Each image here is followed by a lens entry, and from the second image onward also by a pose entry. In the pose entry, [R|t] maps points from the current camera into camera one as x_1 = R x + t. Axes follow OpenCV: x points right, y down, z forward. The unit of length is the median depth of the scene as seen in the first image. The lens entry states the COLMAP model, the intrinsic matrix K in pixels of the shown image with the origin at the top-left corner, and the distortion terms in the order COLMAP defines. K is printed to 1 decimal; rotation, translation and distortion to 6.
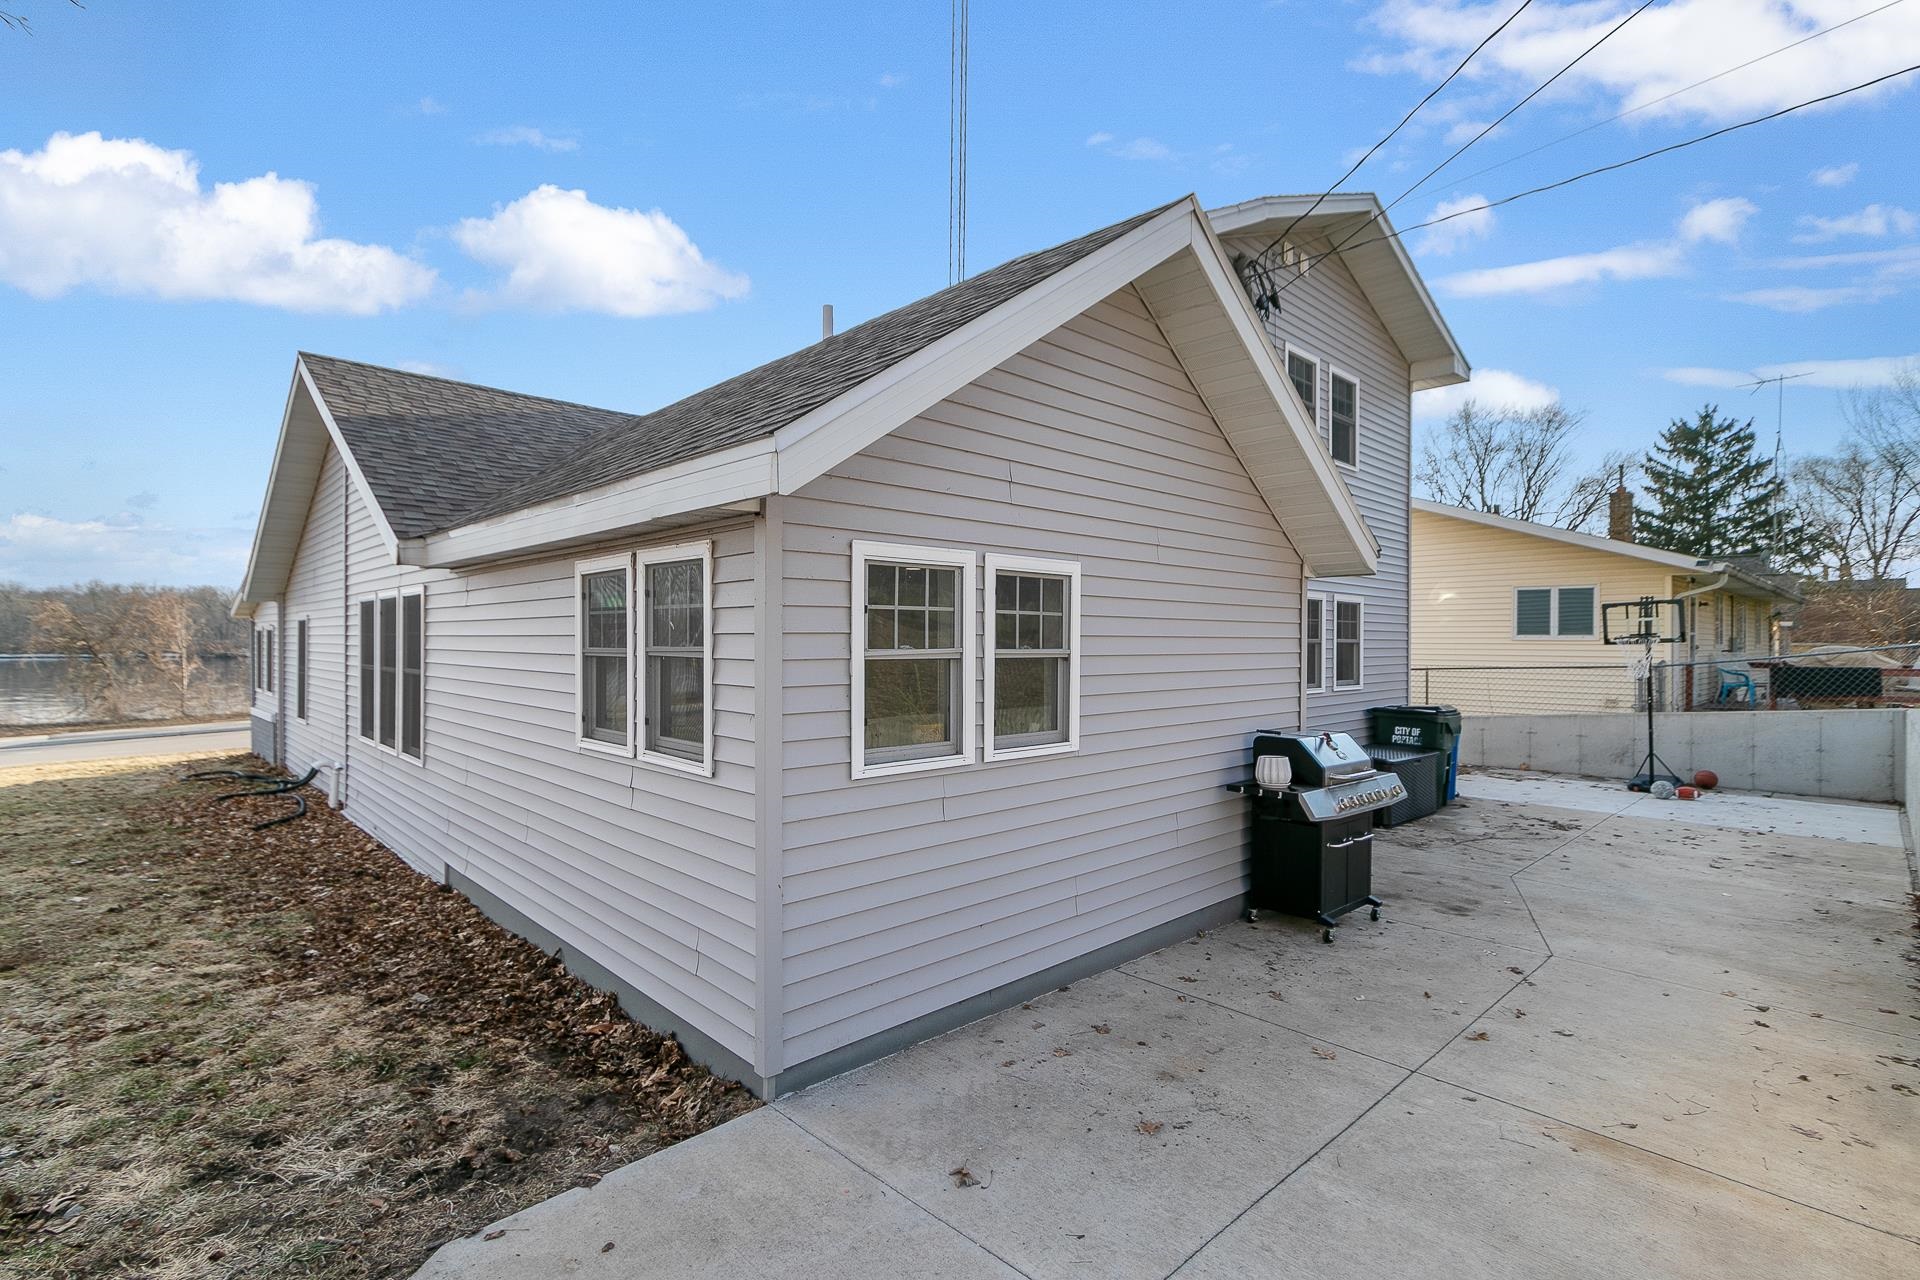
lens RADIAL K [[941.4, 0, 960.0], [0, 941.4, 640.0], [0, 0, 1]] dist [0.007015, -0.001576]
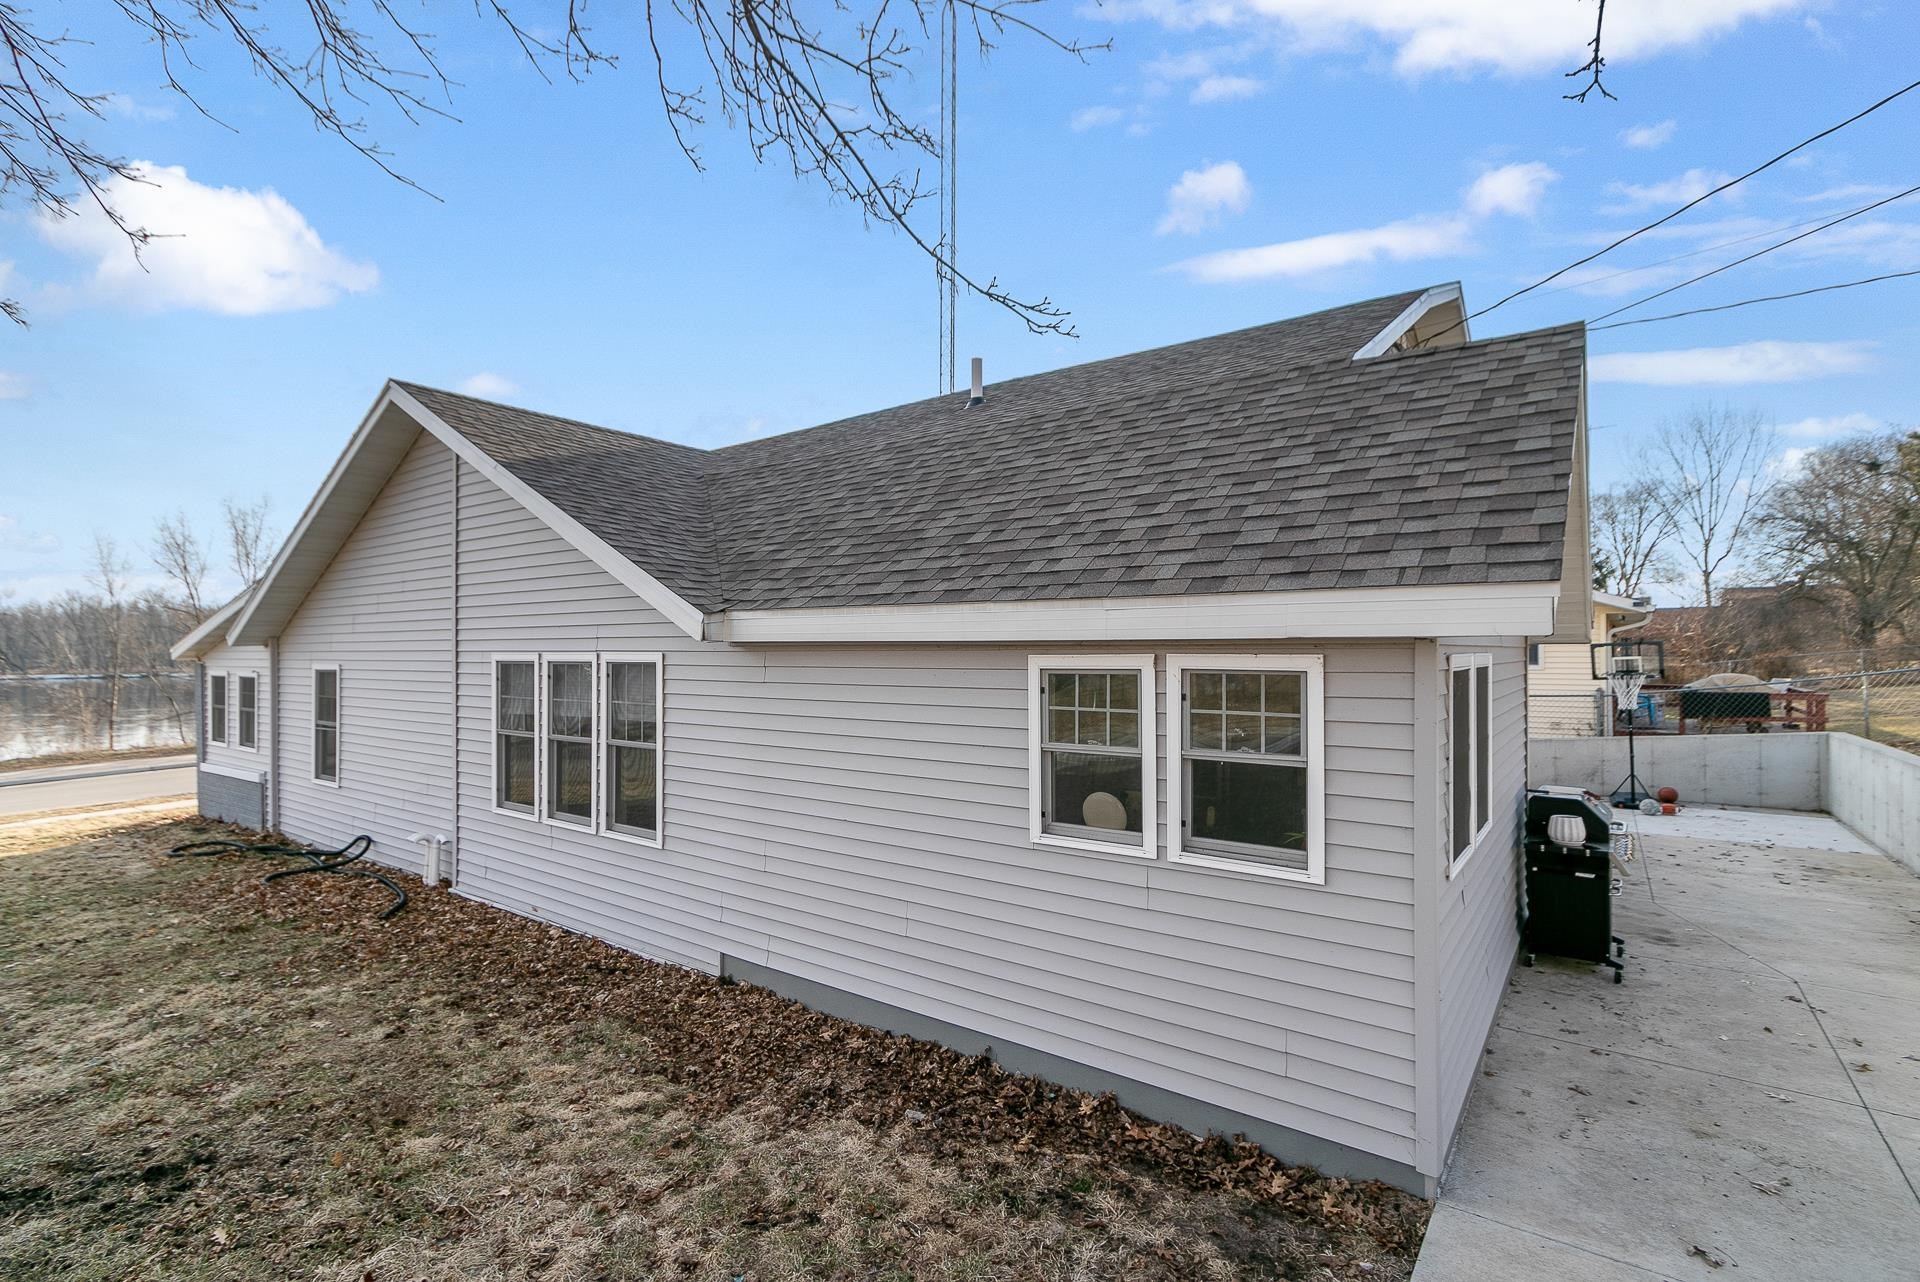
lens RADIAL K [[941.4, 0, 960.0], [0, 941.4, 641.0], [0, 0, 1]] dist [0.007015, -0.001576]
pose [[0.984080, -0.004838, 0.177659, -0.598123], [0.006416, 0.999945, -0.008307, -0.082020], [-0.177609, 0.009315, 0.984057, 0.037476]]
